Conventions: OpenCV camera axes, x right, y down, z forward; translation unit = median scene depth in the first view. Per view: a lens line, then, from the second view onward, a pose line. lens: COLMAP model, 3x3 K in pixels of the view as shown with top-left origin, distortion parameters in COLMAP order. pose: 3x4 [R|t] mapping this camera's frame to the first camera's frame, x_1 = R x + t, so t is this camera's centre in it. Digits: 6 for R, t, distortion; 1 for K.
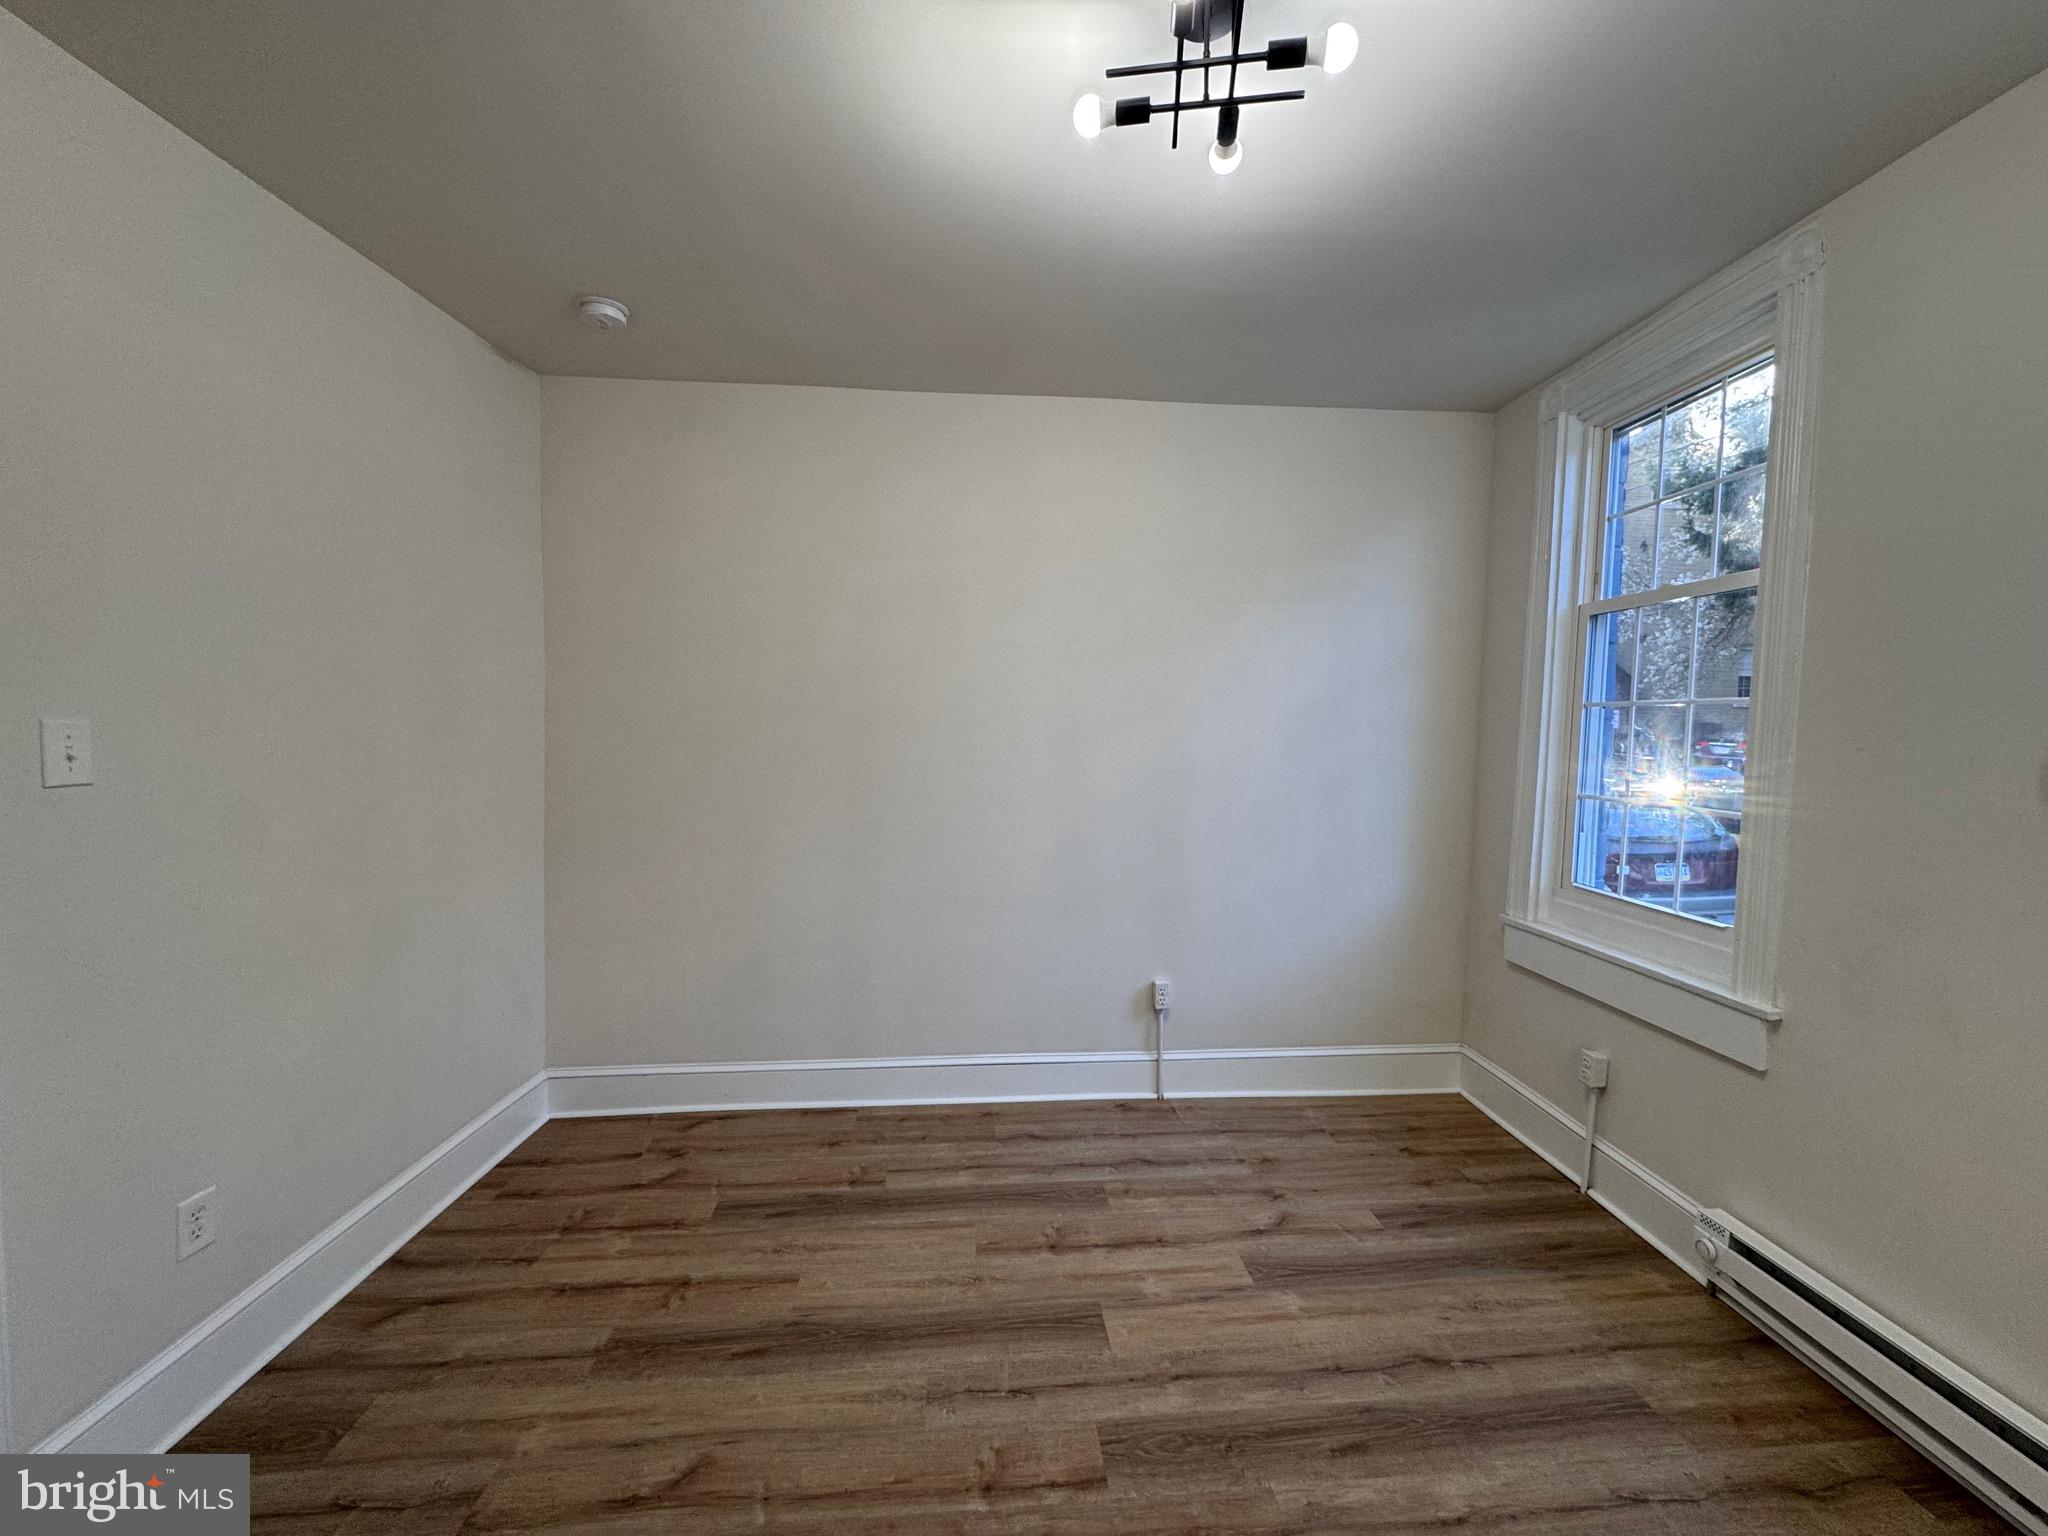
lens RADIAL K [[803.0, 0, 1024.0], [0, 803.0, 768.0], [0, 0, 1]] dist [-0.001852, -0.000547]
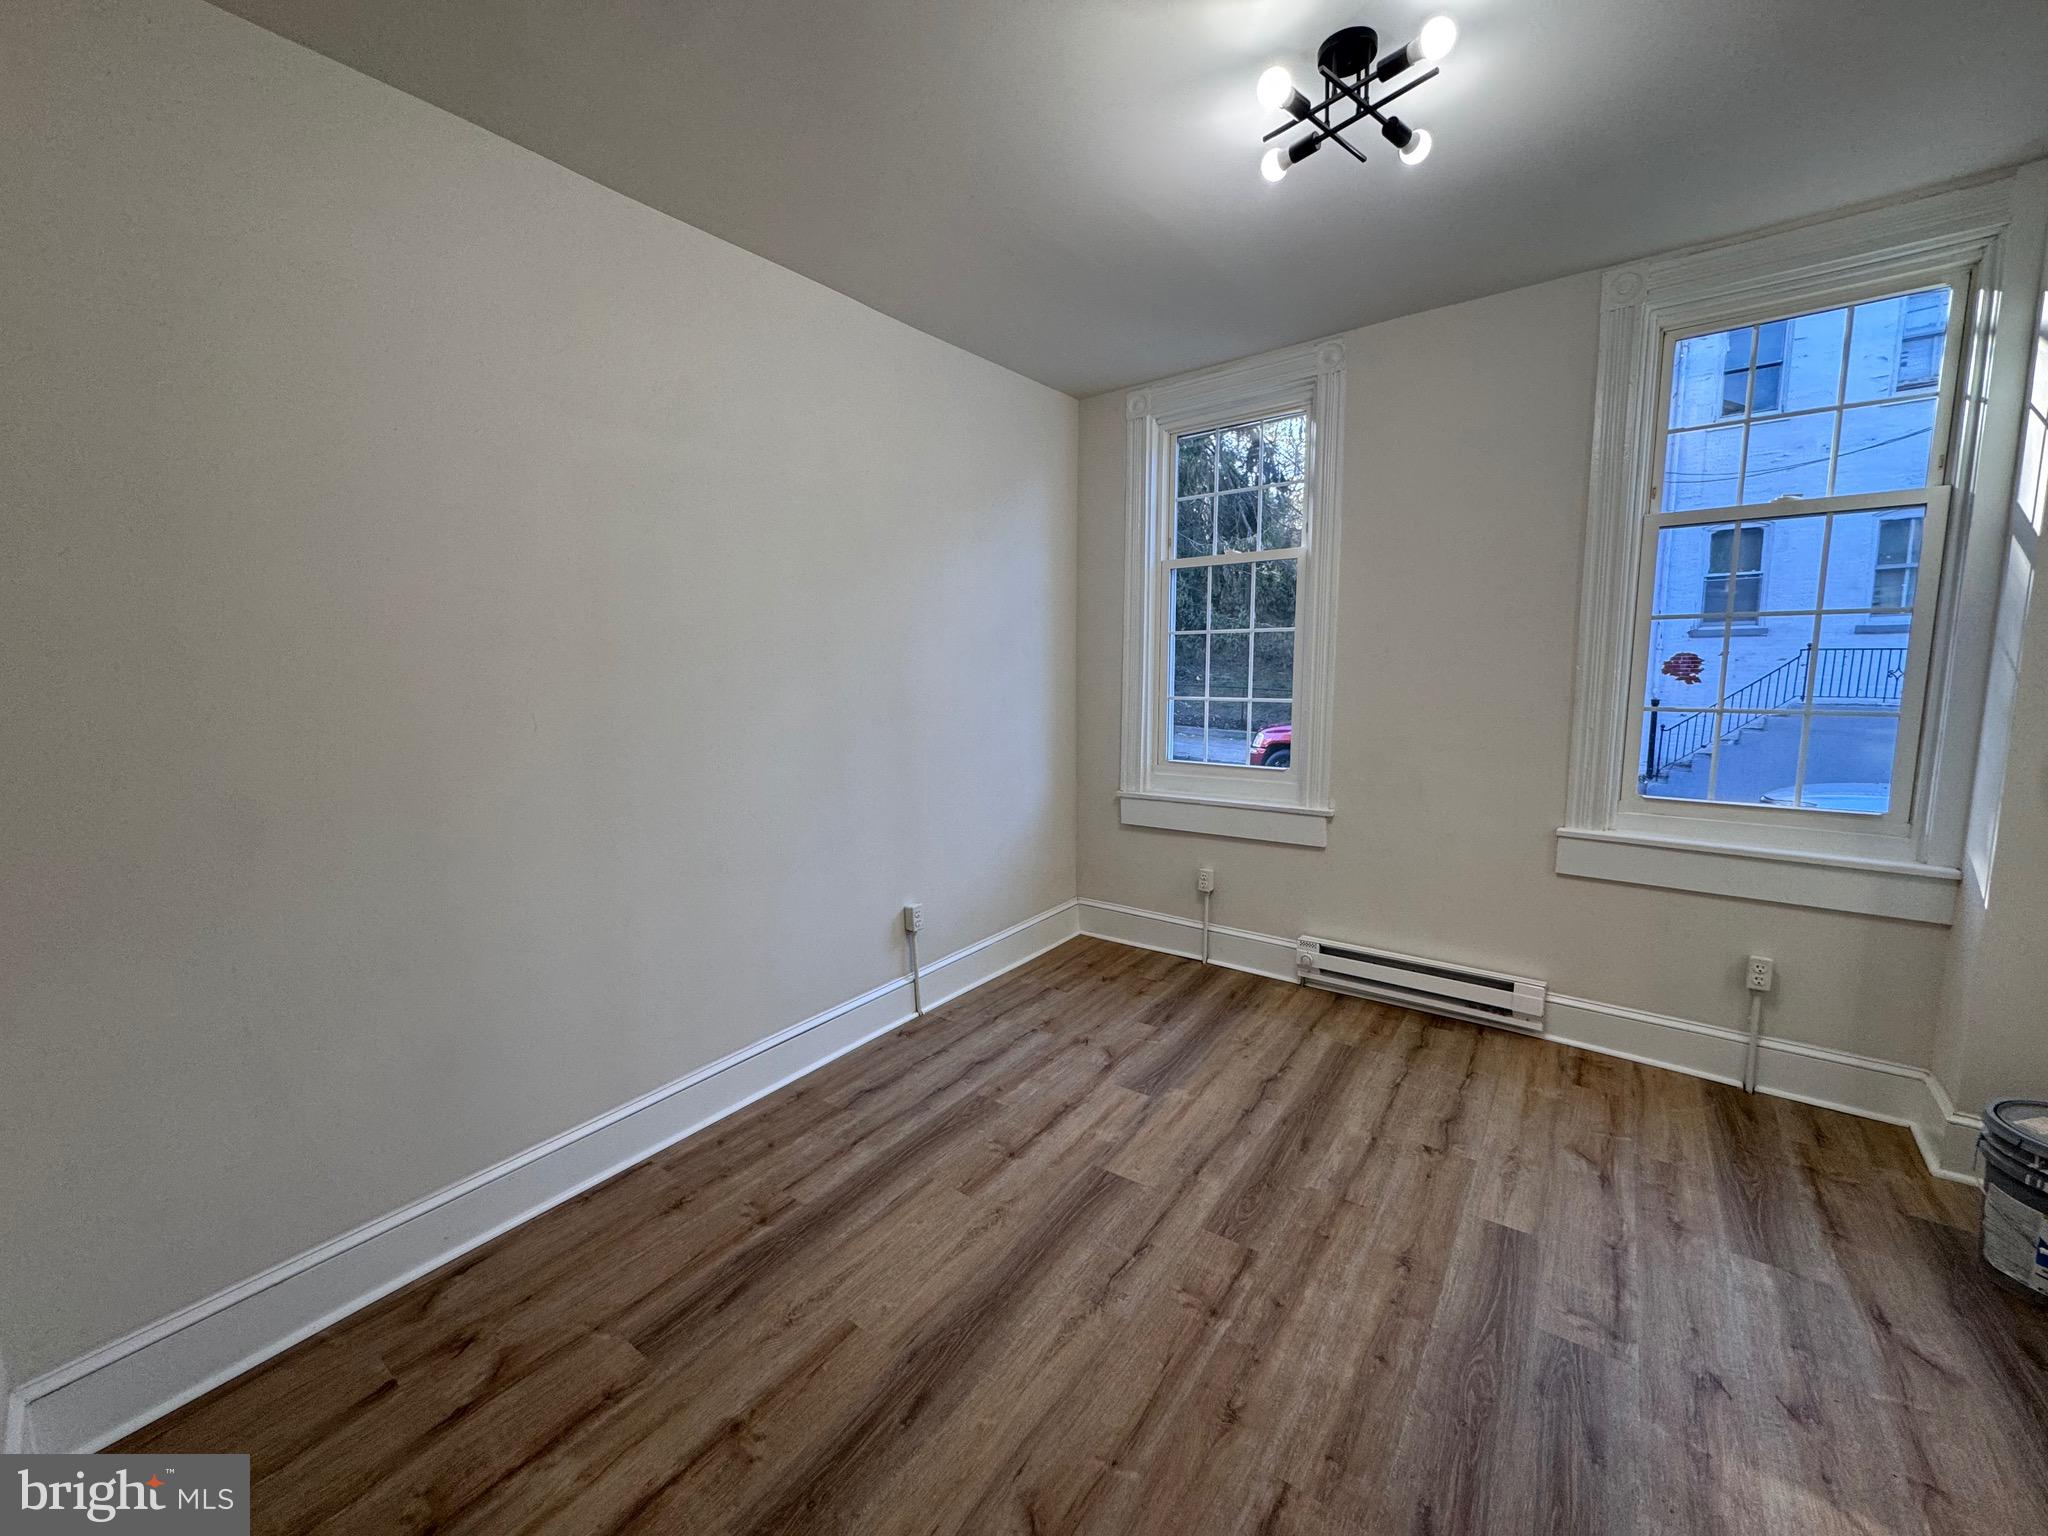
lens RADIAL K [[803.0, 0, 1024.0], [0, 803.0, 768.0], [0, 0, 1]] dist [-0.001852, -0.000547]
pose [[0.654044, -0.117300, 0.747307, -0.649672], [0.059193, 0.992811, 0.104029, -0.006264], [-0.754137, -0.023804, 0.656285, 0.308656]]
